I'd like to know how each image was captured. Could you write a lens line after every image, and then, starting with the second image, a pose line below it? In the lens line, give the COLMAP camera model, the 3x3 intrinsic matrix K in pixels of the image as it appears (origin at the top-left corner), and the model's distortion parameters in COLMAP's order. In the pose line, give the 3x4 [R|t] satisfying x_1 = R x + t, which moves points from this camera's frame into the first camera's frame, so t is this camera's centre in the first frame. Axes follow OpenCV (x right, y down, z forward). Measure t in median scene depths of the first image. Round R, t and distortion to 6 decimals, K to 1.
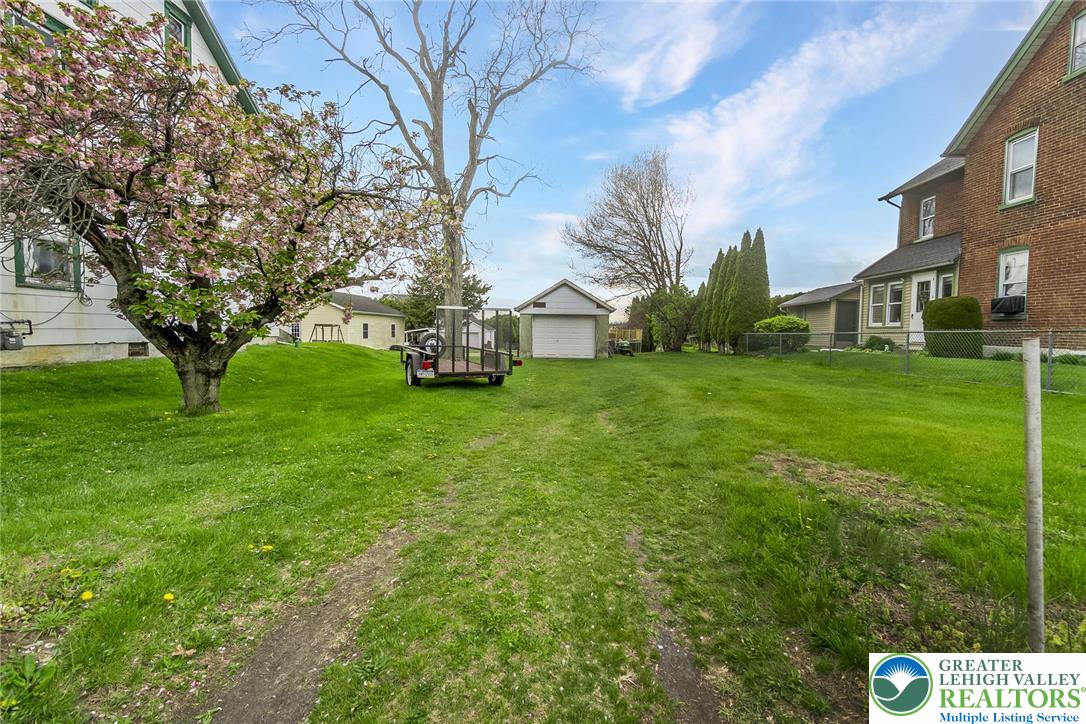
lens RADIAL K [[470.2, 0, 544.7], [0, 470.2, 353.5], [0, 0, 1]] dist [-0.001334, 0.000090]
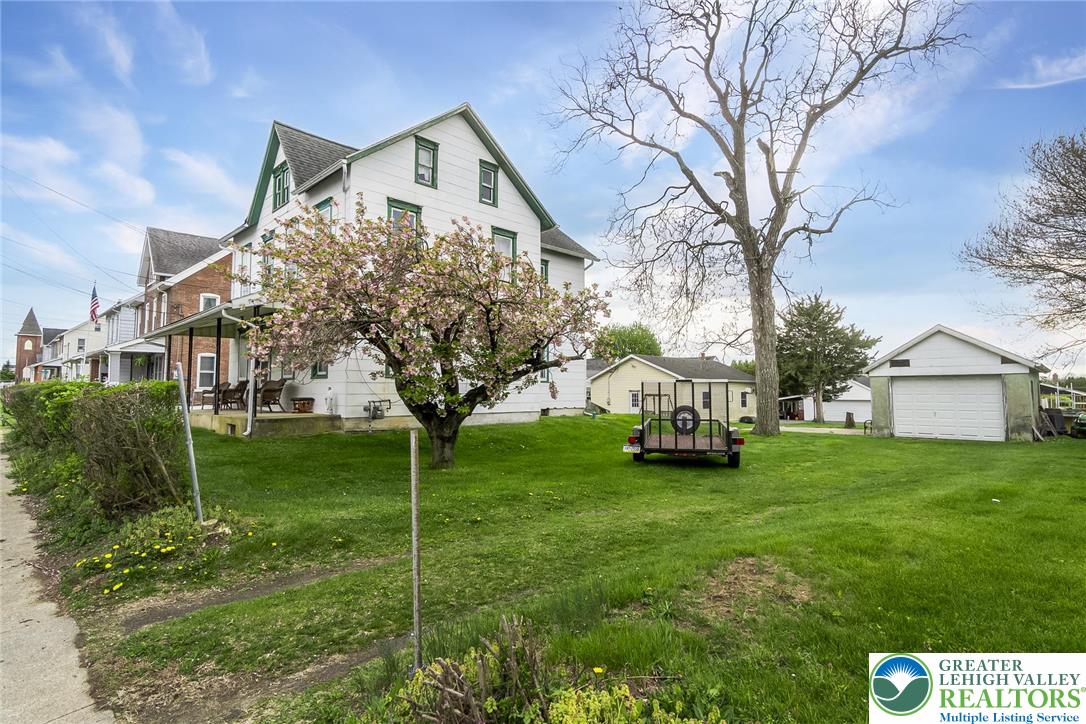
lens RADIAL K [[562.1, 0, 538.1], [0, 562.1, 357.0], [0, 0, 1]] dist [0.001829, 0.000677]
pose [[0.737471, -0.059748, -0.672731, 0.190040], [-0.021404, 0.993511, -0.111701, -0.005409], [0.675040, 0.096775, 0.731407, -0.011551]]
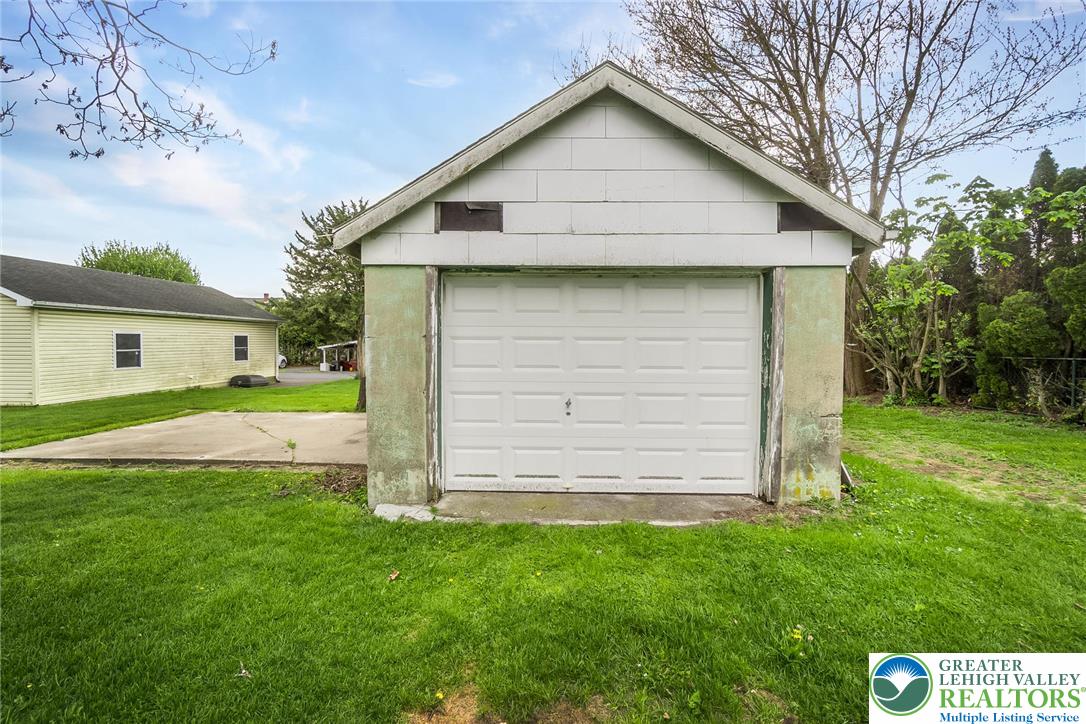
lens RADIAL K [[470.2, 0, 544.7], [0, 470.2, 353.5], [0, 0, 1]] dist [-0.001334, 0.000090]
pose [[0.999822, -0.012748, 0.013883, 0.017540], [0.013052, 0.999672, -0.022044, -0.053531], [-0.013597, 0.022221, 0.999661, 0.960699]]
